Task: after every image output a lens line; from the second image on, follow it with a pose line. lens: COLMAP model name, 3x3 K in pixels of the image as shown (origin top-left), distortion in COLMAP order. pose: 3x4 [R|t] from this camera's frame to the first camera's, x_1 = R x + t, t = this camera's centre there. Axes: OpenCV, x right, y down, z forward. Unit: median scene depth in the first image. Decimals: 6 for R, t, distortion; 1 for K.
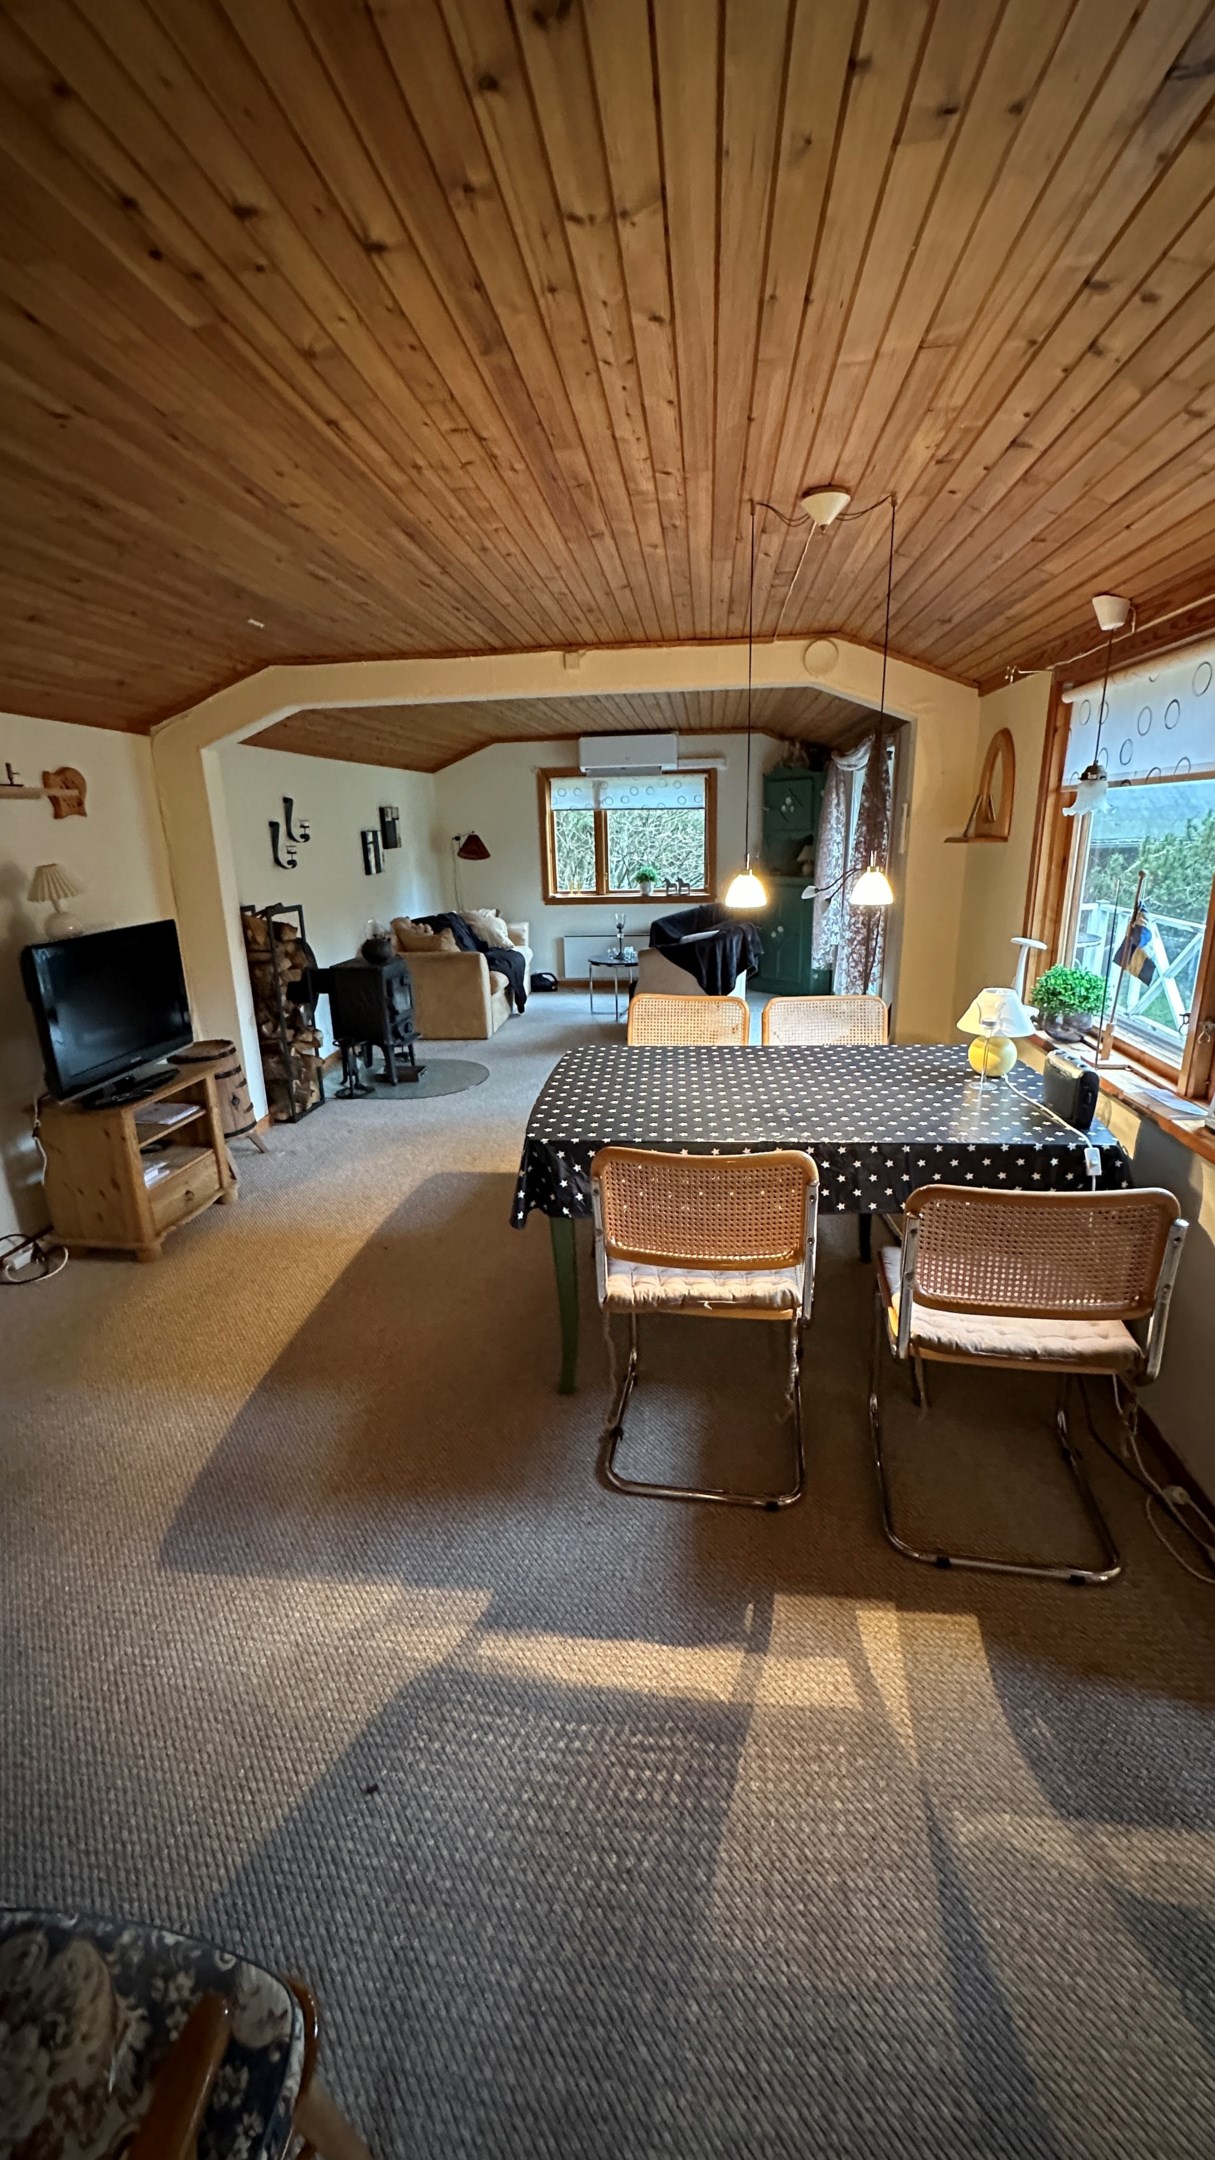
lens RADIAL K [[872.6, 0, 614.4], [0, 872.6, 1081.8], [0, 0, 1]] dist [-0.007227, 0.001409]
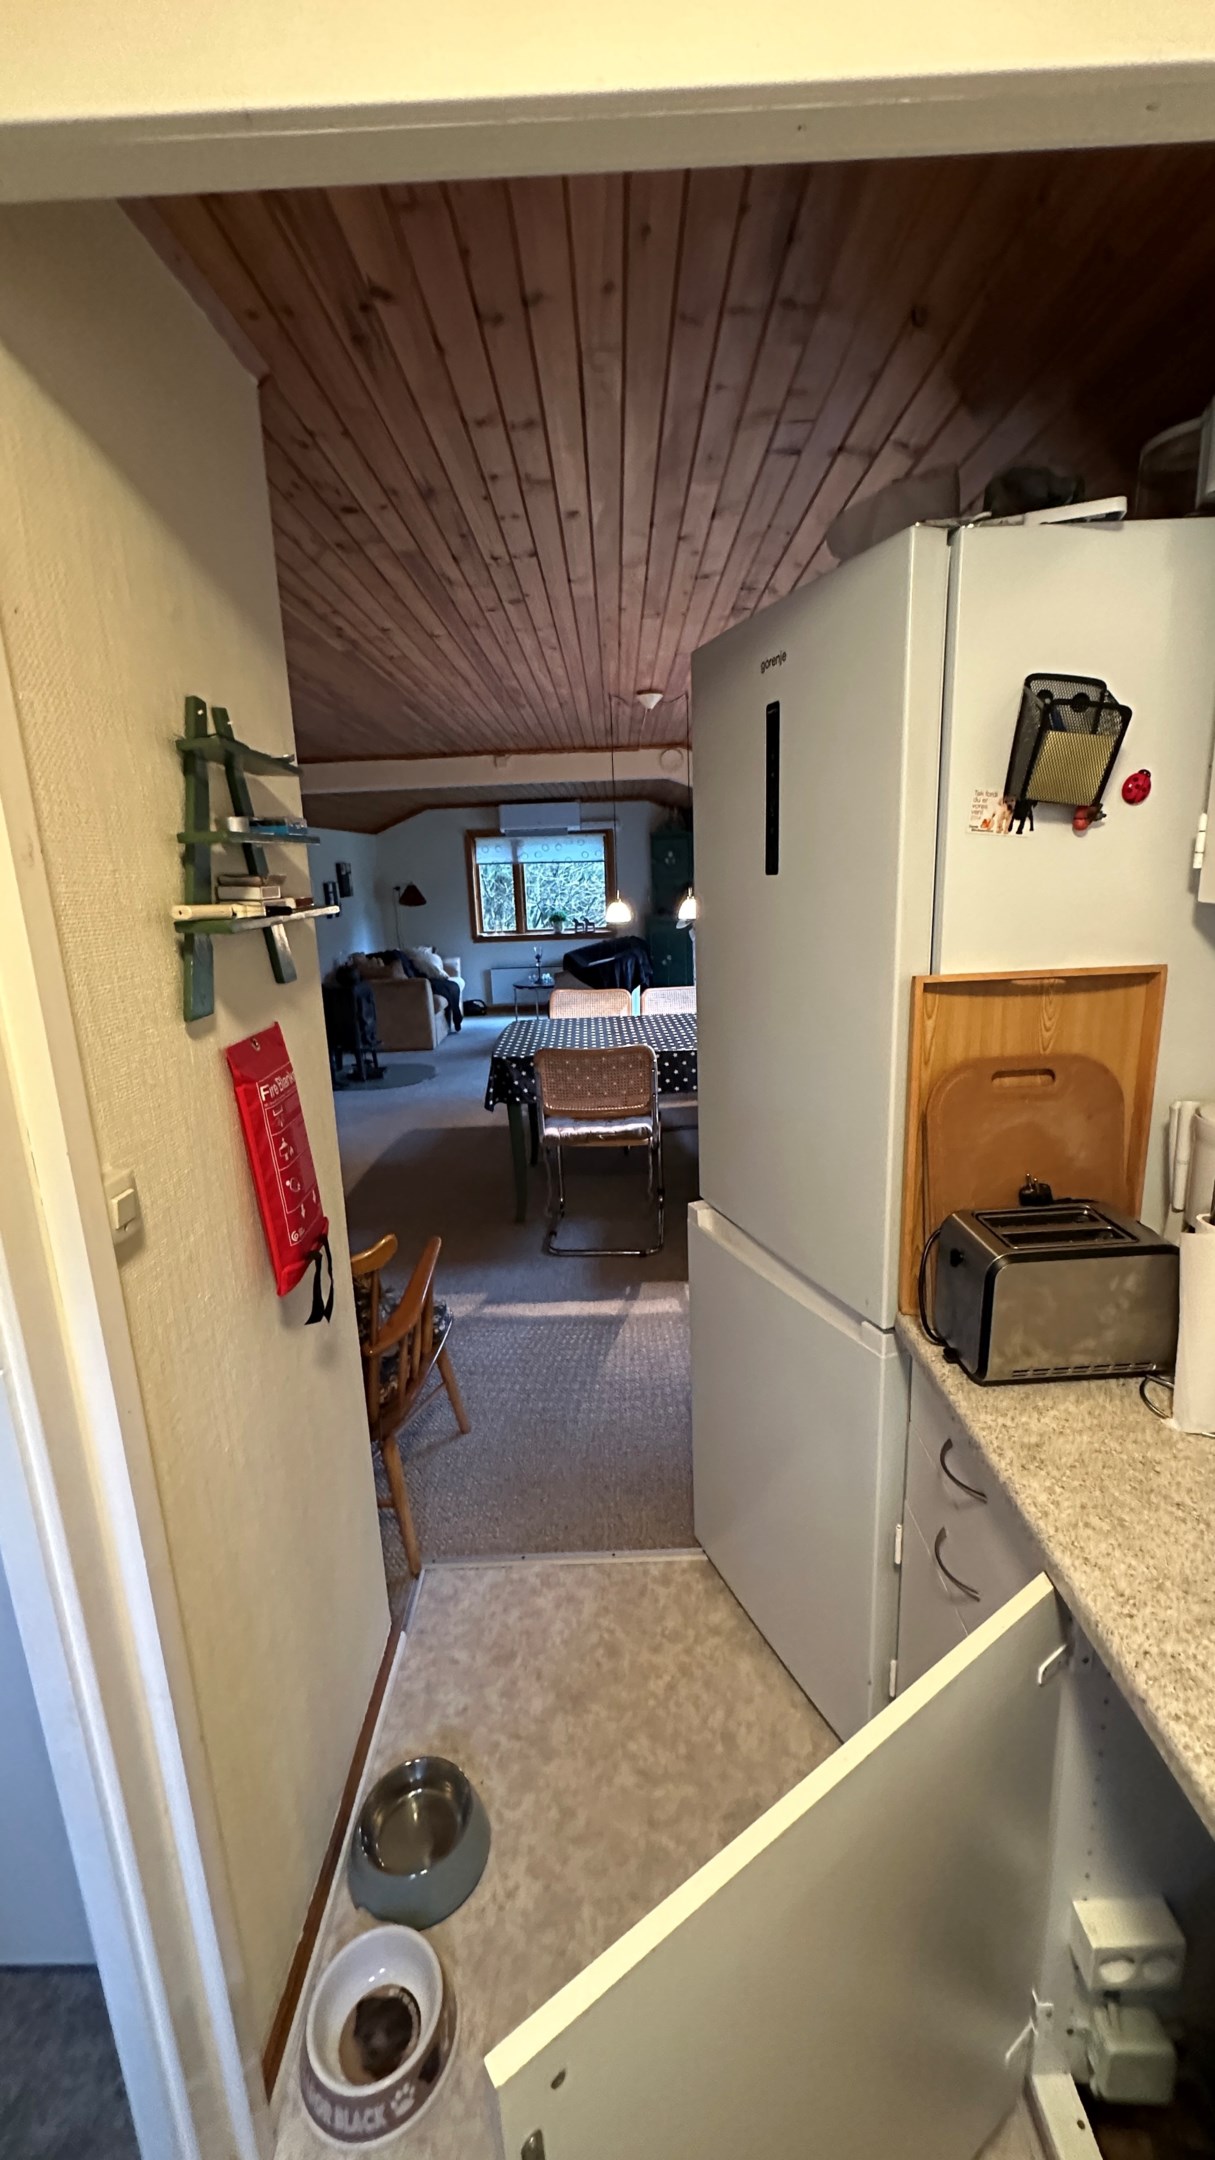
lens RADIAL K [[872.6, 0, 617.2], [0, 872.6, 1074.2], [0, 0, 1]] dist [-0.007227, 0.001409]
pose [[0.994629, -0.035130, 0.097360, -0.017584], [0.041164, 0.997309, -0.060673, 0.137238], [-0.094967, 0.064355, 0.993398, -0.456728]]
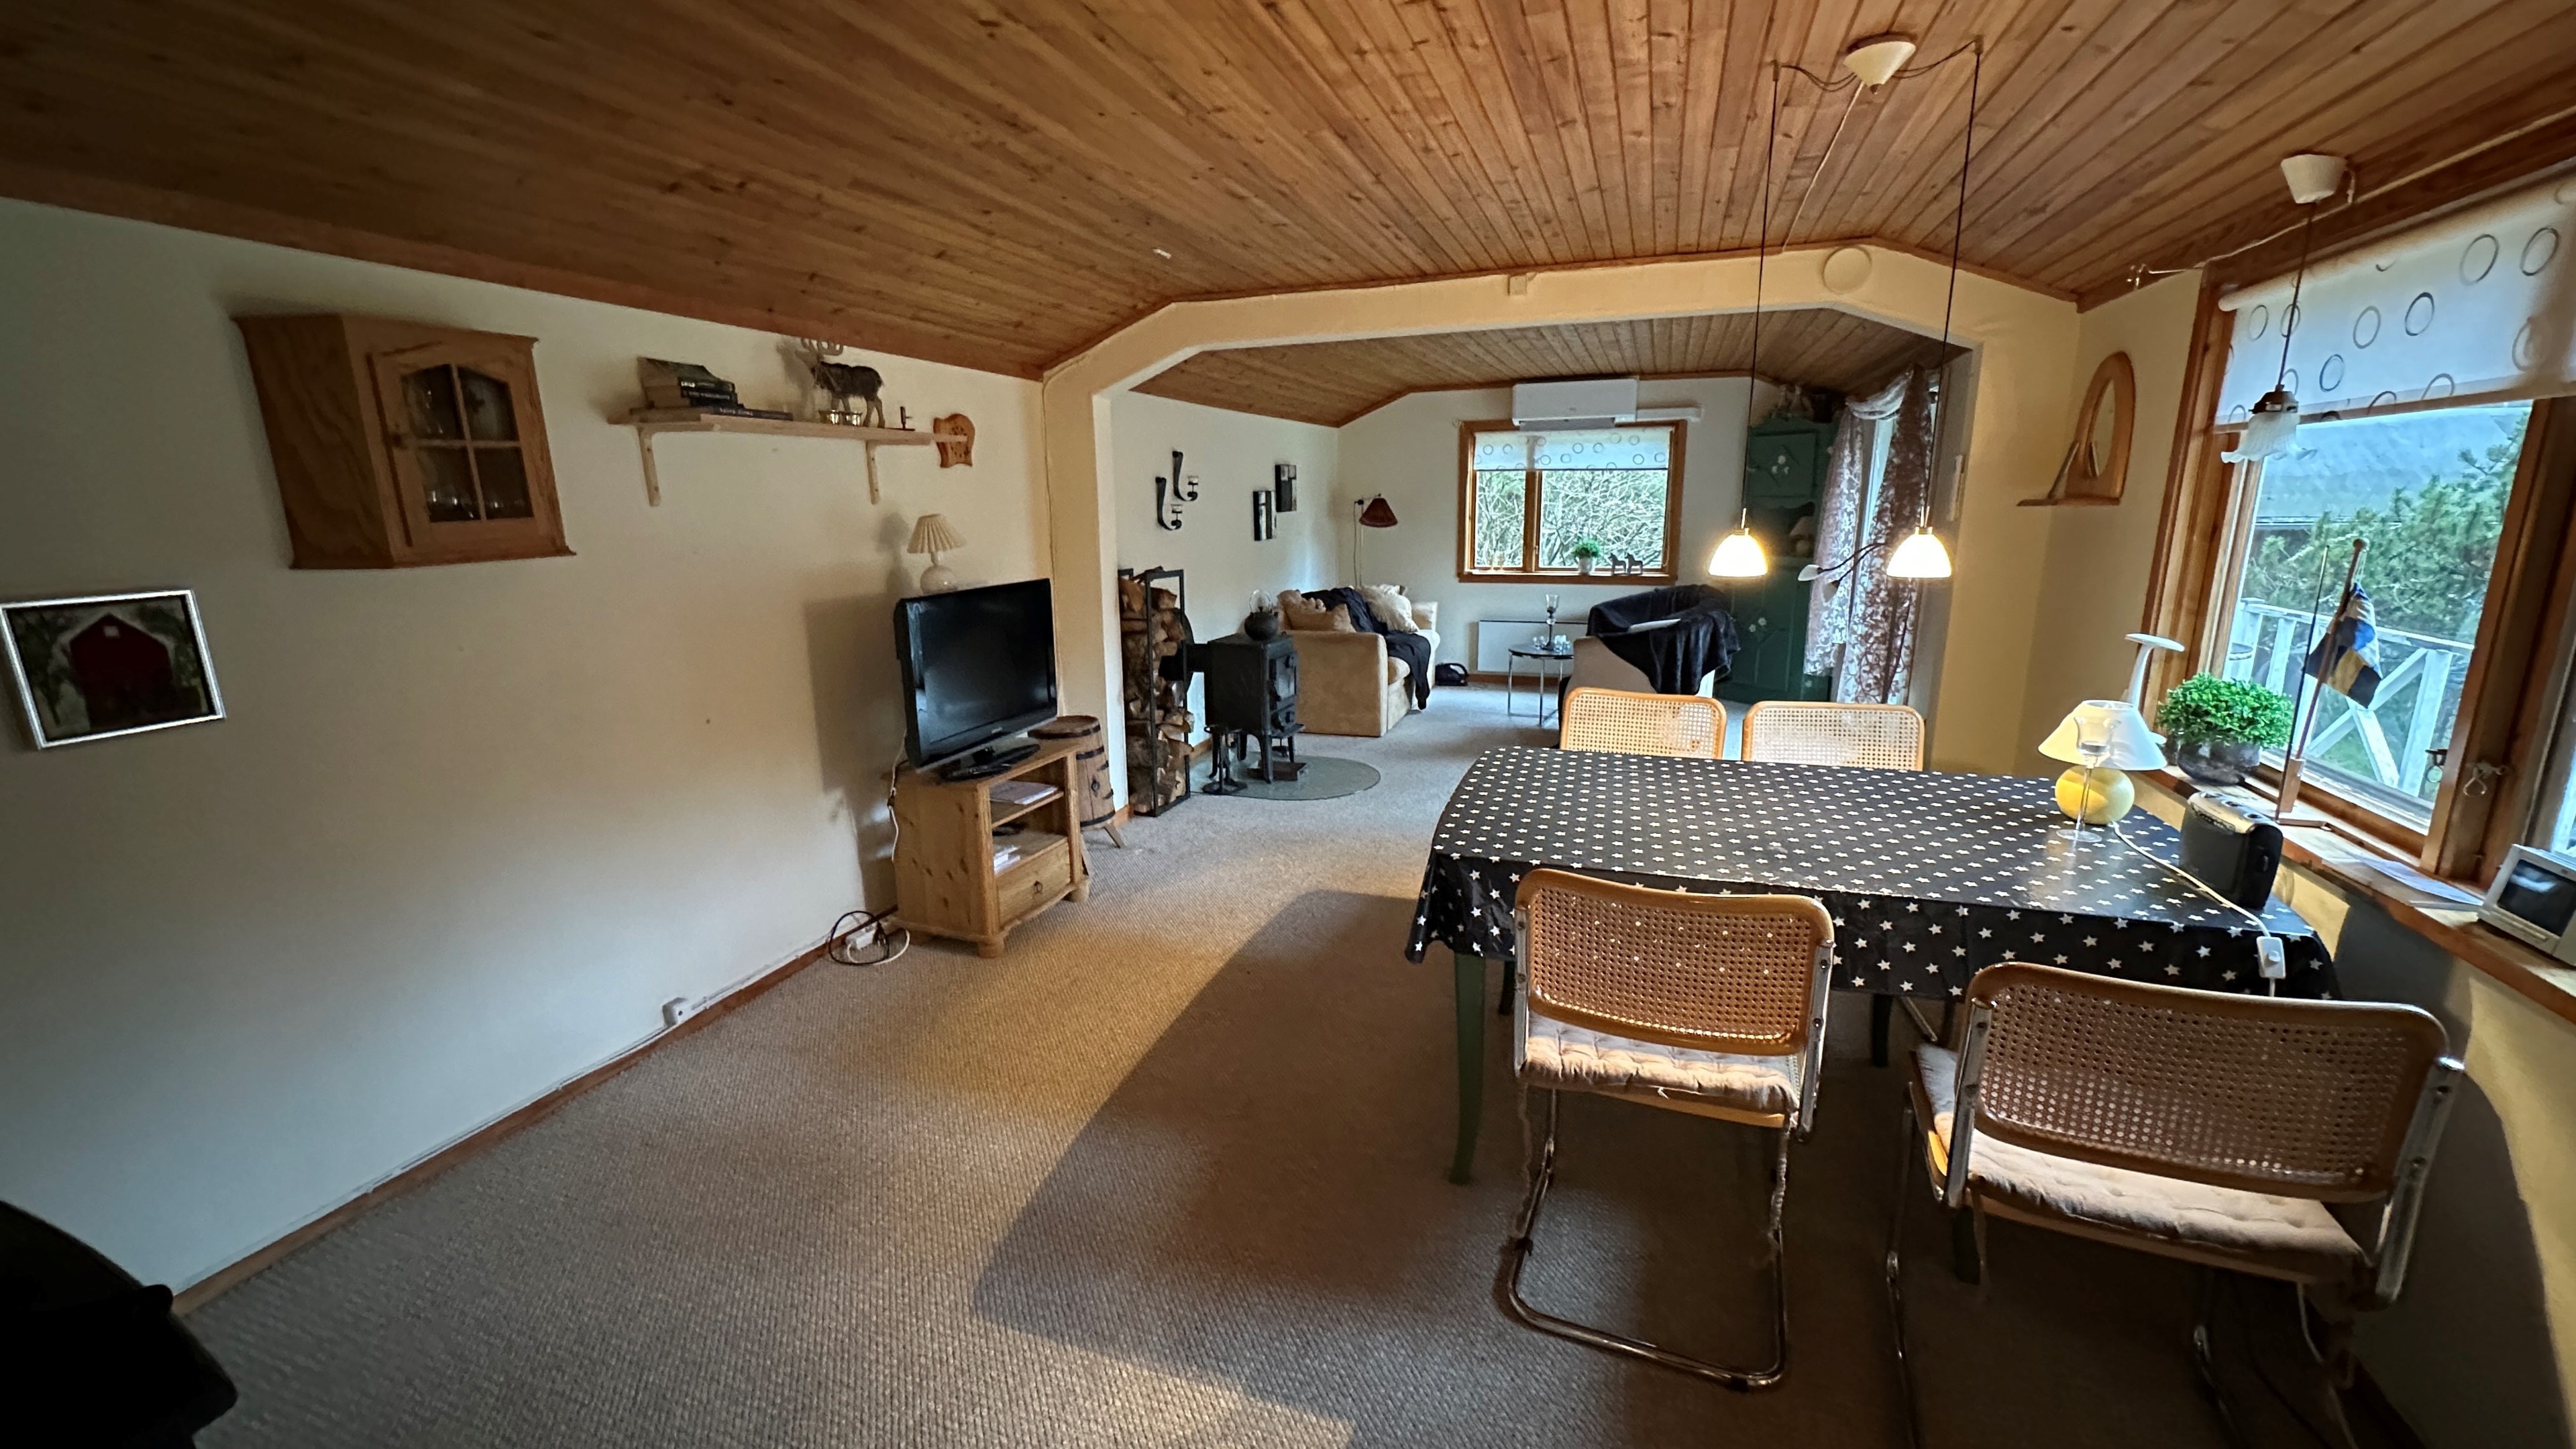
lens RADIAL K [[1040.6, 0, 1284.3], [0, 1040.6, 728.9], [0, 0, 1]] dist [-0.007227, 0.001409]
pose [[0.971560, 0.061585, -0.228643, -0.014239], [-0.076217, 0.995534, -0.055714, 0.011255], [0.224190, 0.071556, 0.971915, 0.019799]]
